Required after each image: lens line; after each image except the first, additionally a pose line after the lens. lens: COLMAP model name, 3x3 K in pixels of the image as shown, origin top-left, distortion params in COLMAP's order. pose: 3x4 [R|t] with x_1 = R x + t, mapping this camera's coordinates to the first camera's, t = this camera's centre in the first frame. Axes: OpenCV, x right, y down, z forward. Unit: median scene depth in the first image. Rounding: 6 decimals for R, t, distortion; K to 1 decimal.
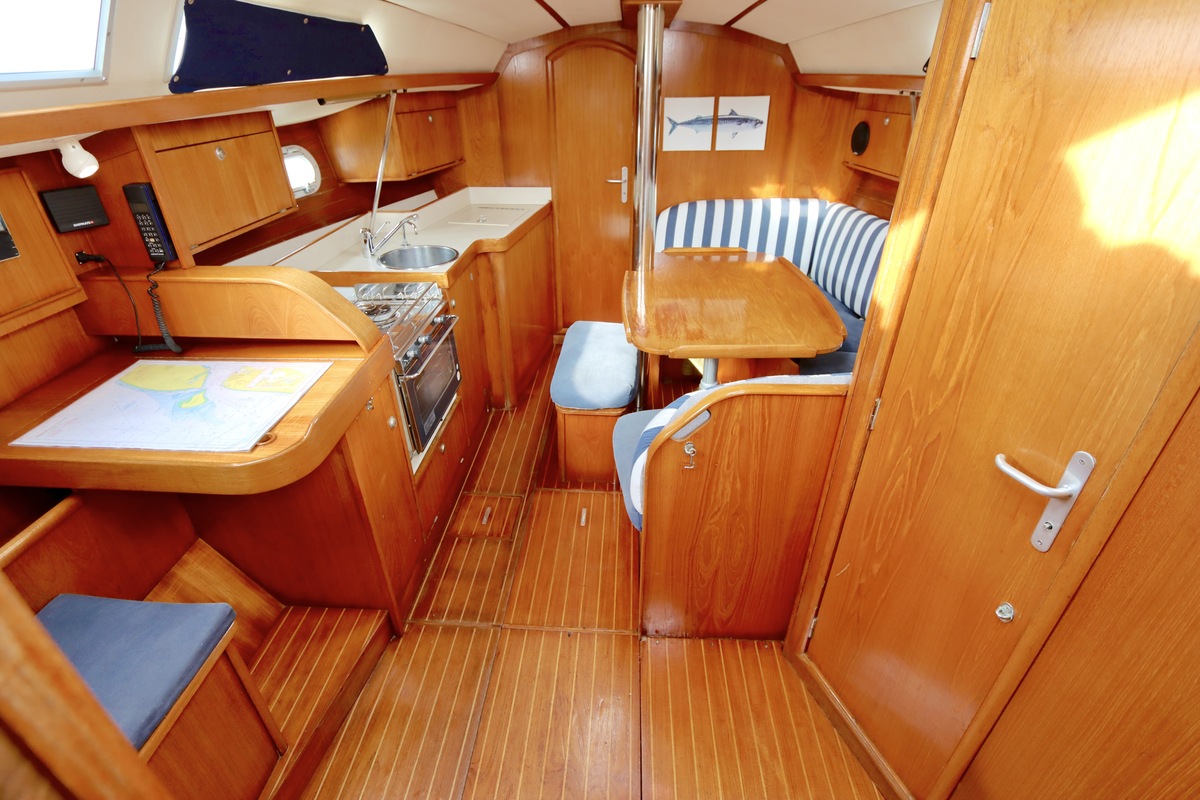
lens RADIAL K [[567.9, 0, 597.7], [0, 567.9, 394.8], [0, 0, 1]] dist [-0.019961, 0.002896]
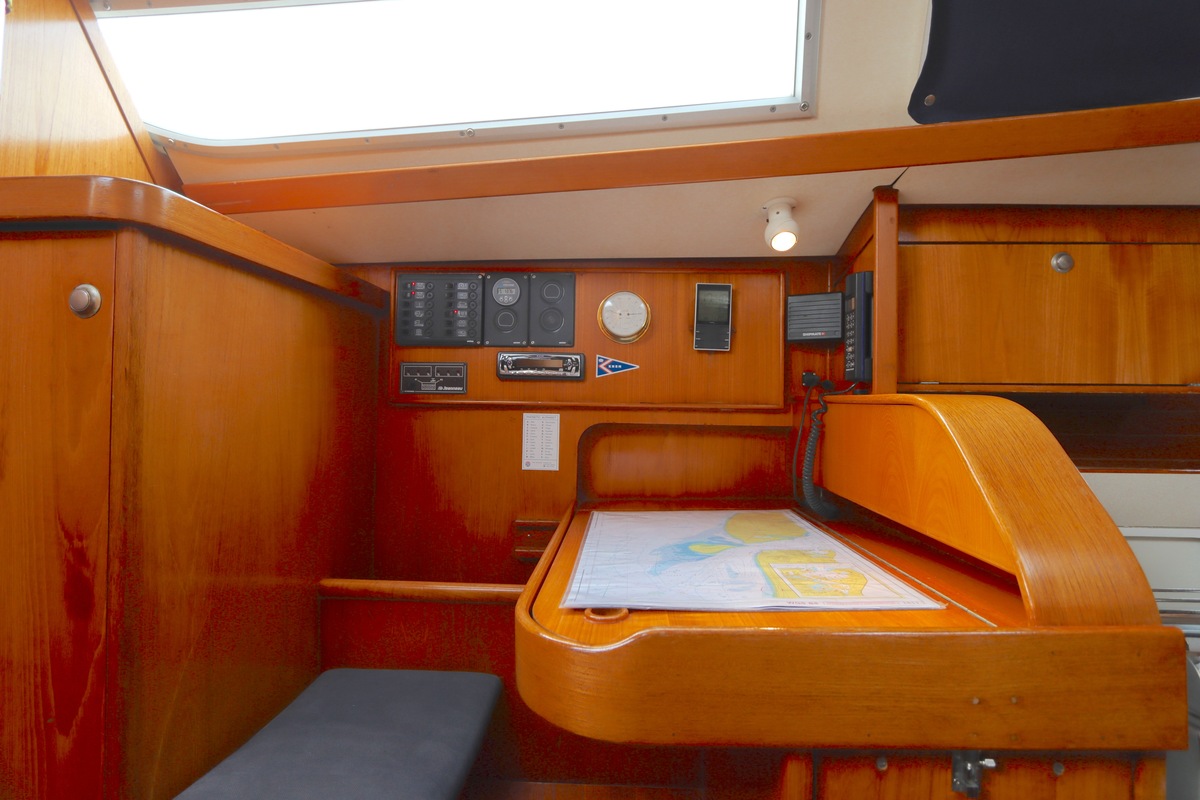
lens RADIAL K [[569.0, 0, 597.0], [0, 569.0, 392.7], [0, 0, 1]] dist [-0.018848, 0.002164]
pose [[0.003420, -0.010583, -0.999938, -0.072182], [-0.511202, 0.859392, -0.010844, -0.047171], [0.859454, 0.511208, -0.002471, 0.587891]]
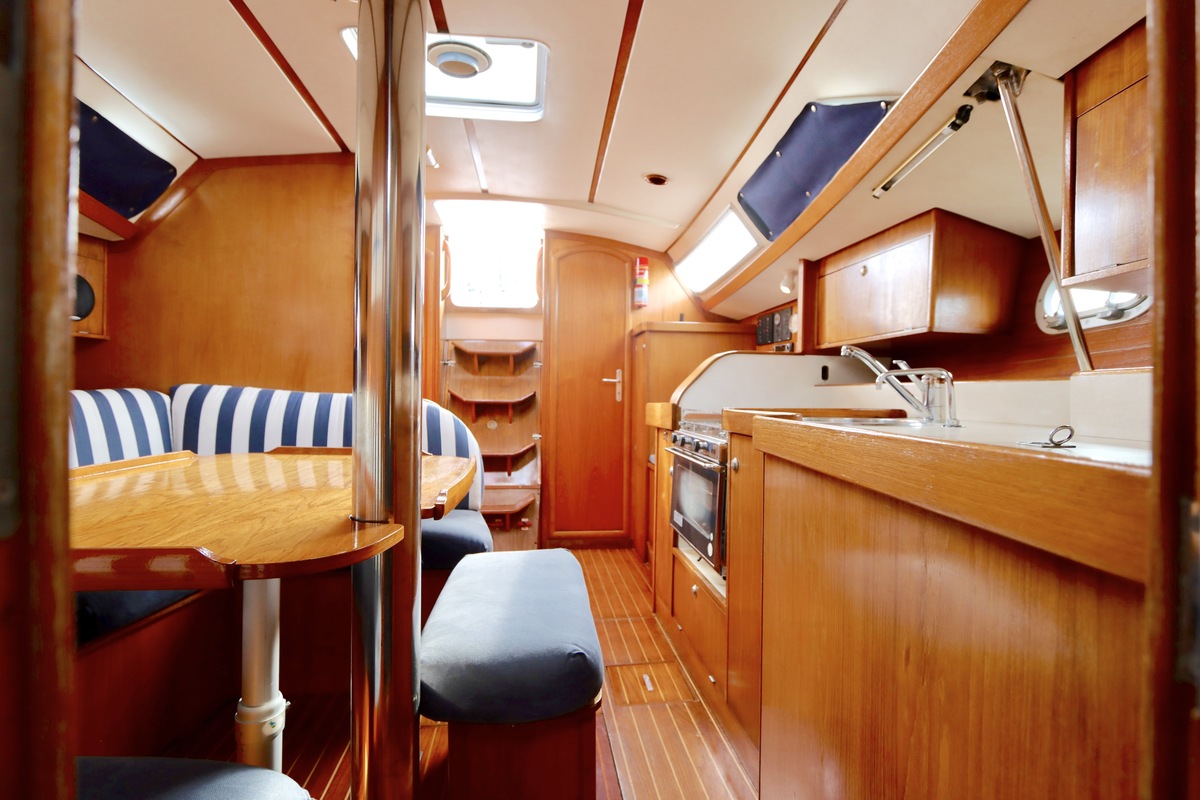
lens RADIAL K [[565.9, 0, 594.6], [0, 565.9, 395.0], [0, 0, 1]] dist [-0.020593, 0.003283]
pose [[-0.985547, -0.006946, -0.169259, 0.021603], [-0.091834, 0.861510, 0.499366, -0.651550], [0.142350, 0.507693, -0.849697, 1.787367]]
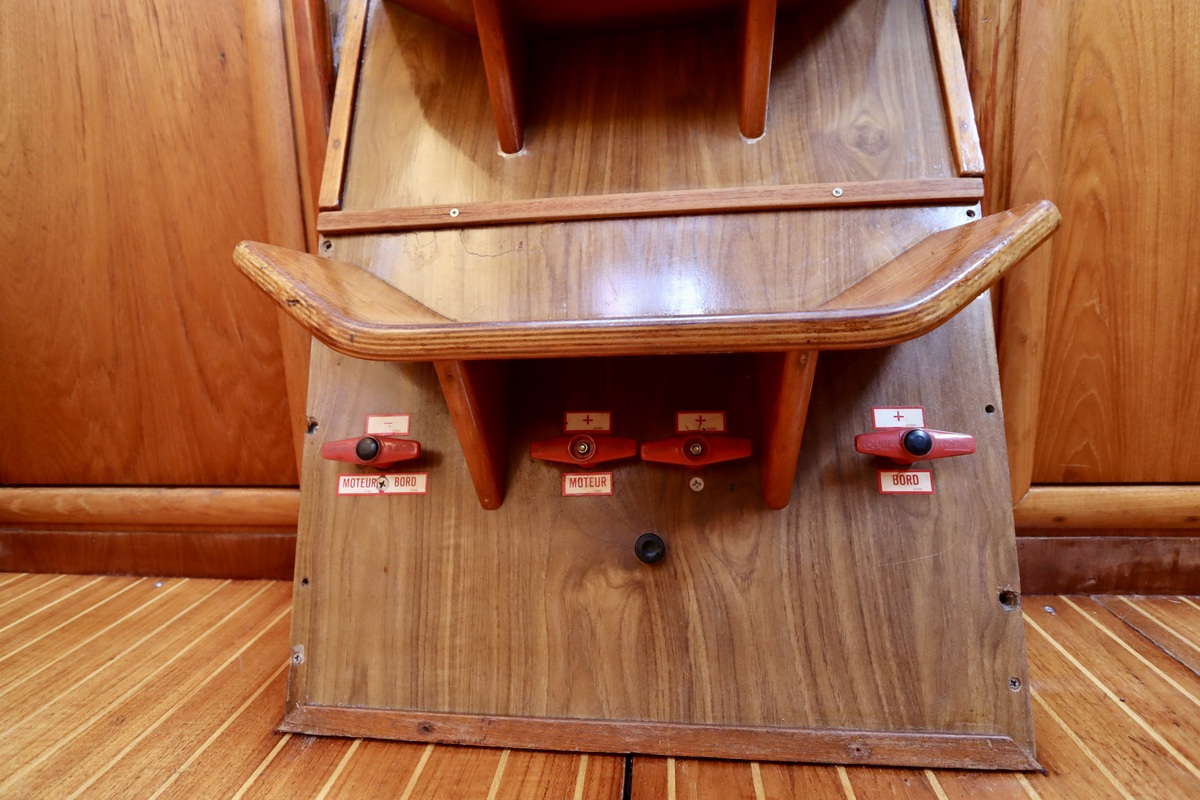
lens RADIAL K [[600.6, 0, 595.0], [0, 600.6, 391.2], [0, 0, 1]] dist [-0.019655, 0.001302]
pose [[-0.996736, 0.035936, 0.072295, 0.041760], [0.073818, 0.768274, 0.635851, 0.382673], [-0.032693, 0.639112, -0.768419, 0.671179]]
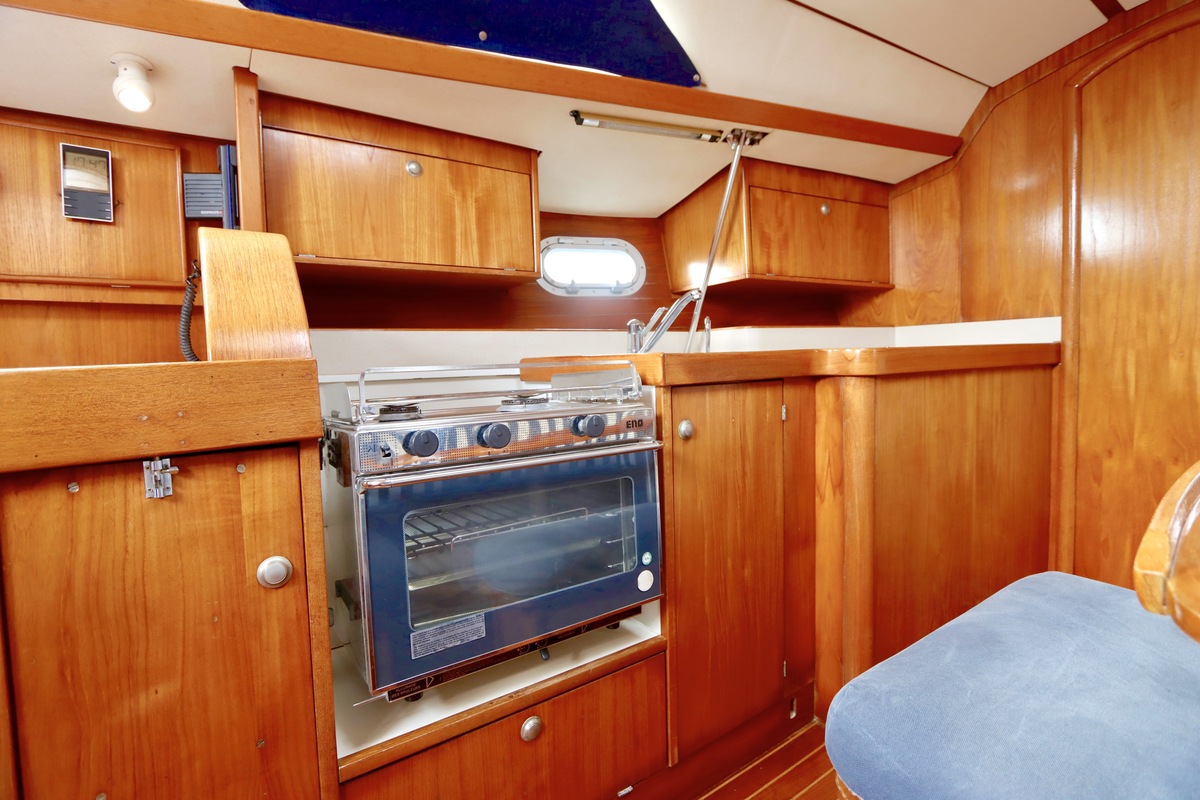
lens RADIAL K [[567.9, 0, 597.7], [0, 567.9, 394.8], [0, 0, 1]] dist [-0.019961, 0.002896]
pose [[0.622591, 0.031826, -0.781900, 0.088789], [-0.369357, 0.892824, -0.257761, -0.042748], [0.689896, 0.449280, 0.567619, 0.793036]]
